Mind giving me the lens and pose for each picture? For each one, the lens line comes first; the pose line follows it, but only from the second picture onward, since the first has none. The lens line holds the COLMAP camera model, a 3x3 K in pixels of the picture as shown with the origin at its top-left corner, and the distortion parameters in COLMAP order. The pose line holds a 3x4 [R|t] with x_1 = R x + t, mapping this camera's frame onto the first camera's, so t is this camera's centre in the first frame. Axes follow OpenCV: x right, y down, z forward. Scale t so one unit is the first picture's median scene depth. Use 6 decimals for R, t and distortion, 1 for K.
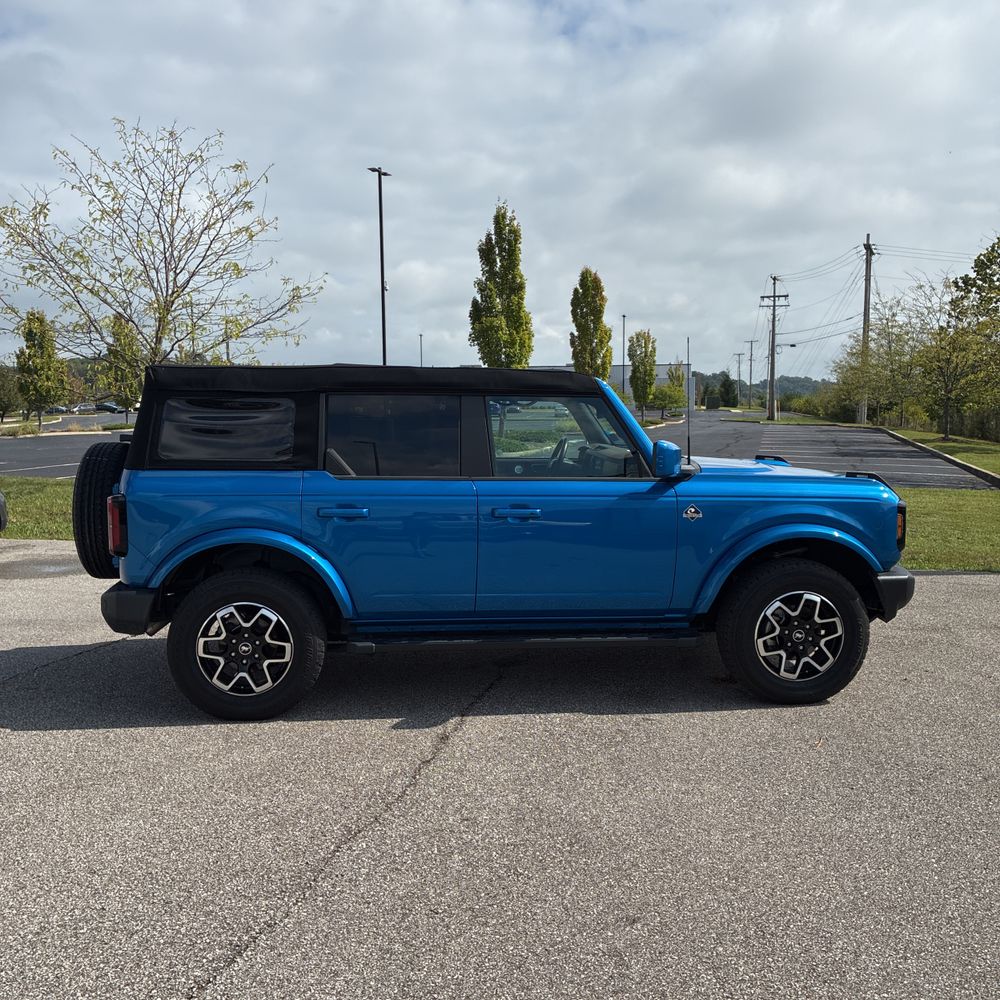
lens RADIAL K [[1012.5, 0, 495.5], [0, 1012.5, 501.5], [0, 0, 1]] dist [0.025467, 0.000000]
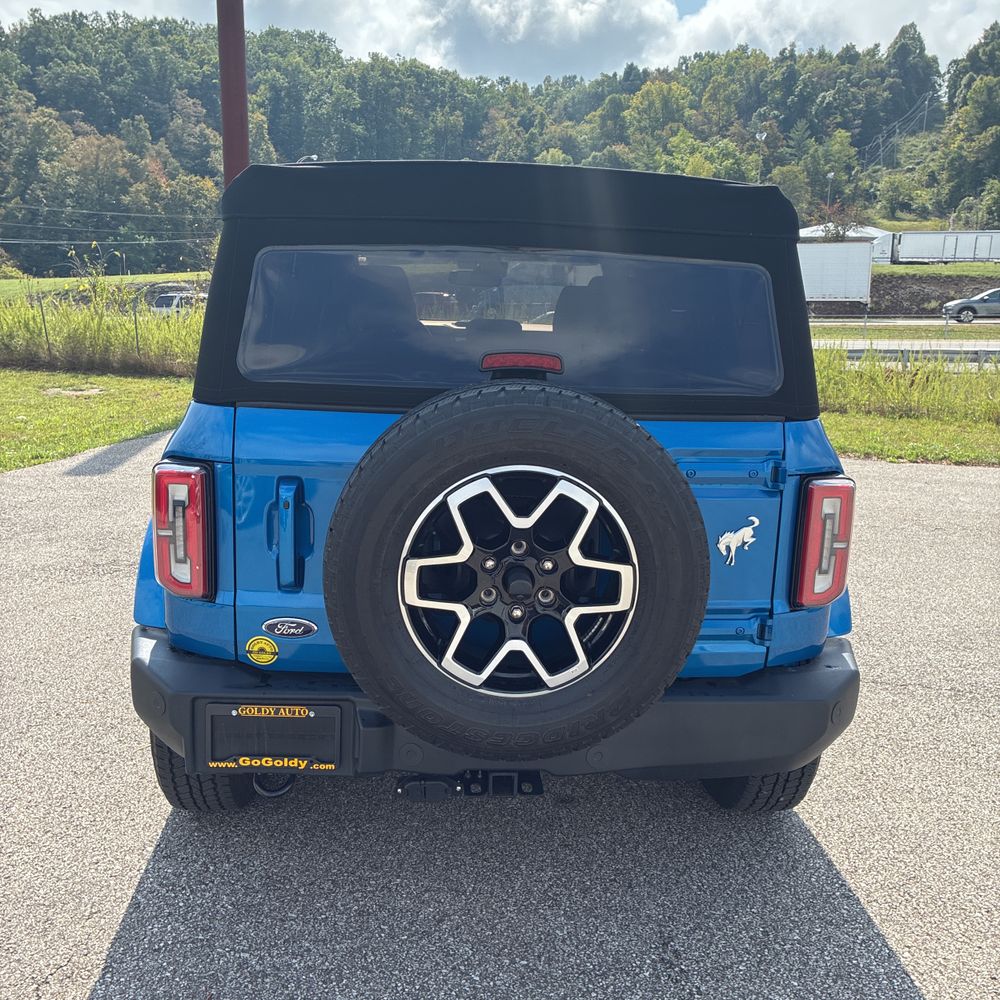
lens RADIAL K [[1012.5, 0, 498.0], [0, 1012.5, 492.8], [0, 0, 1]] dist [0.025467, 0.000000]
pose [[0.027503, -0.213938, 0.976460, -0.798358], [0.076535, 0.974413, 0.211334, -0.103963], [-0.996687, 0.068921, 0.043173, 1.093838]]
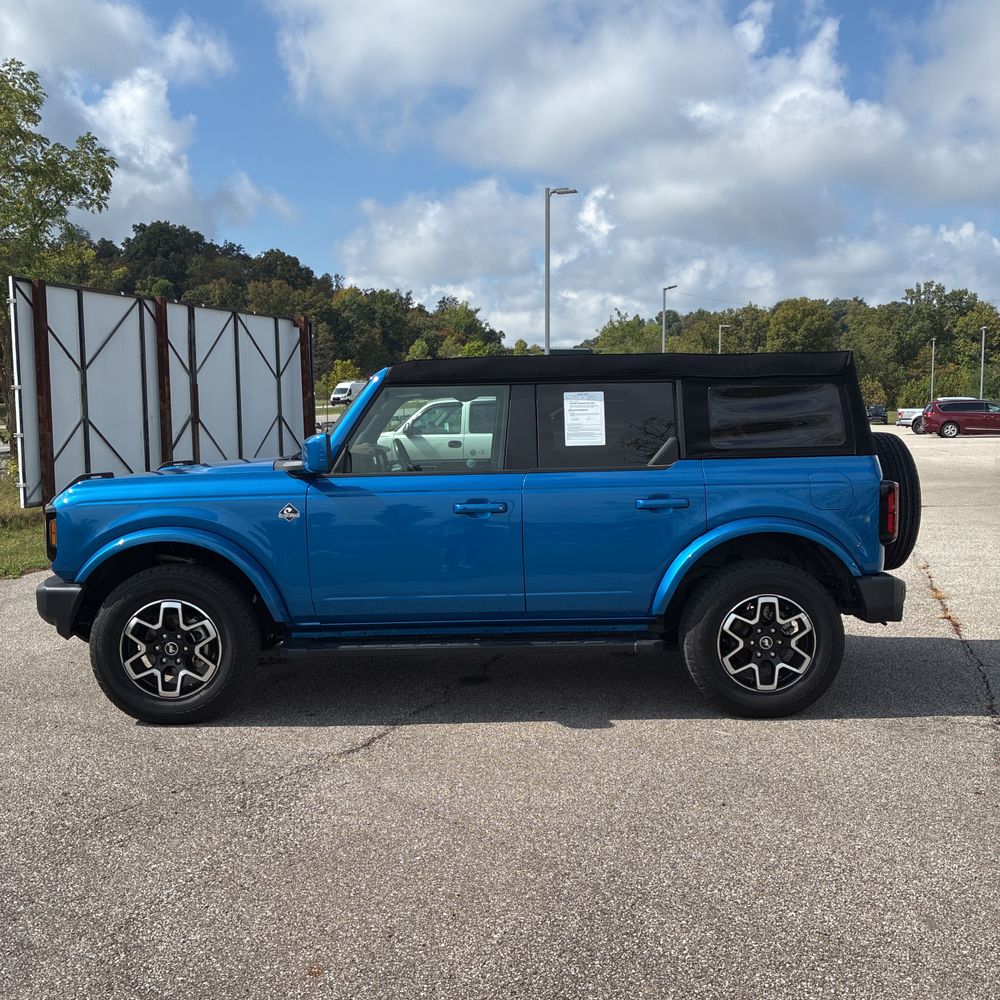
lens RADIAL K [[1012.5, 0, 492.7], [0, 1012.5, 496.9], [0, 0, 1]] dist [0.025467, 0.000000]
pose [[-0.998683, 0.006816, 0.050845, -0.062285], [0.015988, 0.983123, 0.182247, -0.201686], [-0.048745, 0.182820, -0.981937, 2.201139]]
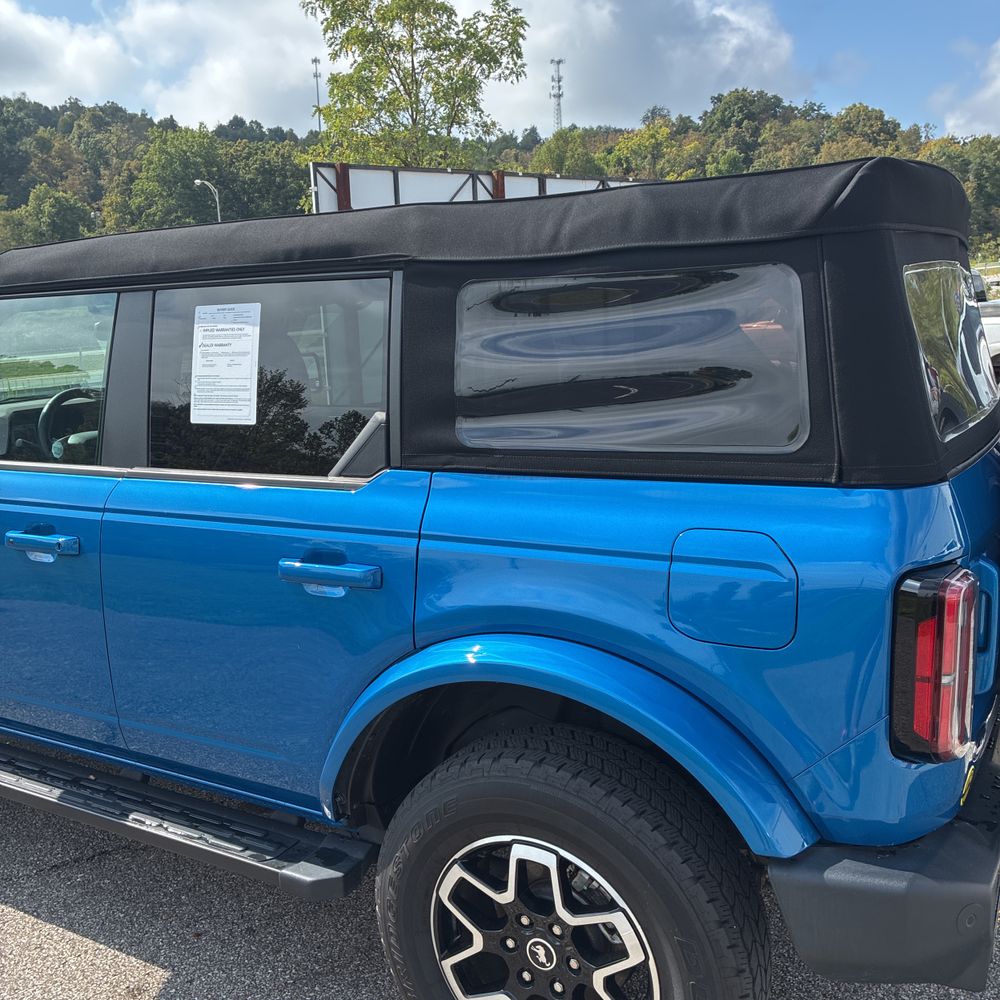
lens RADIAL K [[1012.5, 0, 491.0], [0, 1012.5, 498.4], [0, 0, 1]] dist [0.025467, 0.000000]
pose [[-0.824594, -0.076833, 0.560483, -0.440068], [0.094334, 0.958189, 0.270139, -0.151355], [-0.557804, 0.275628, -0.782869, 1.547071]]
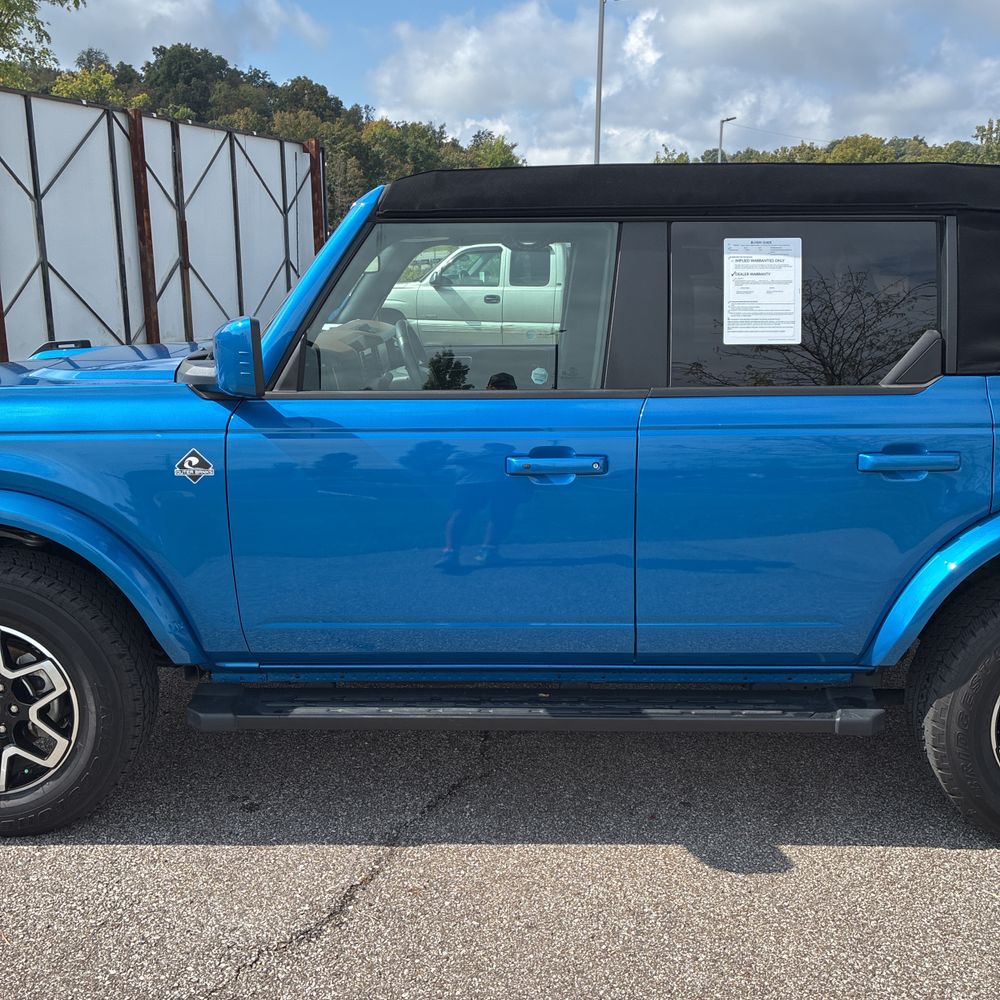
lens RADIAL K [[1012.5, 0, 493.5], [0, 1012.5, 499.7], [0, 0, 1]] dist [0.025467, 0.000000]
pose [[-0.996579, -0.022491, 0.079522, -0.012675], [0.004920, 0.944402, 0.328756, -0.166707], [-0.082495, 0.328023, -0.941061, 1.760531]]
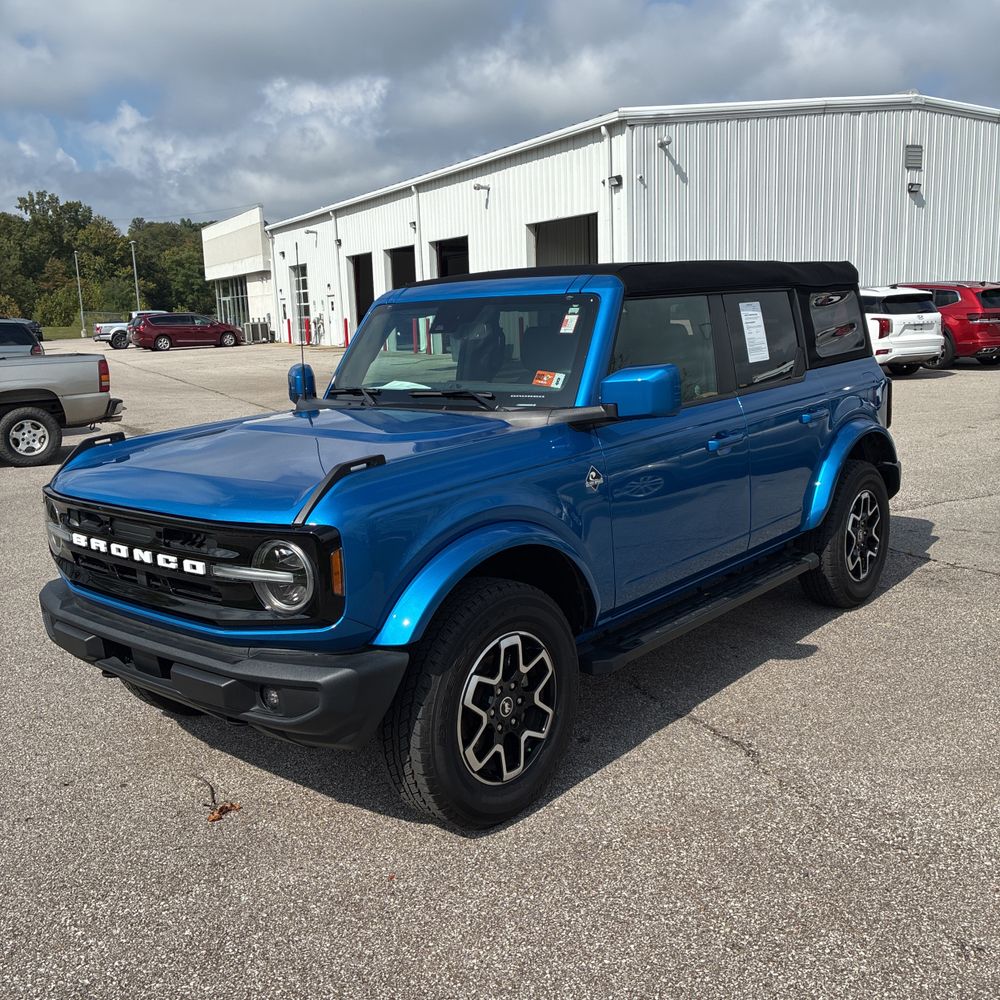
lens RADIAL K [[1012.5, 0, 498.5], [0, 1012.5, 498.0], [0, 0, 1]] dist [0.025467, 0.000000]
pose [[-0.710868, 0.161803, -0.684461, 0.671517], [-0.028617, 0.965718, 0.258011, -0.180518], [0.702743, 0.202999, -0.681867, 1.723409]]
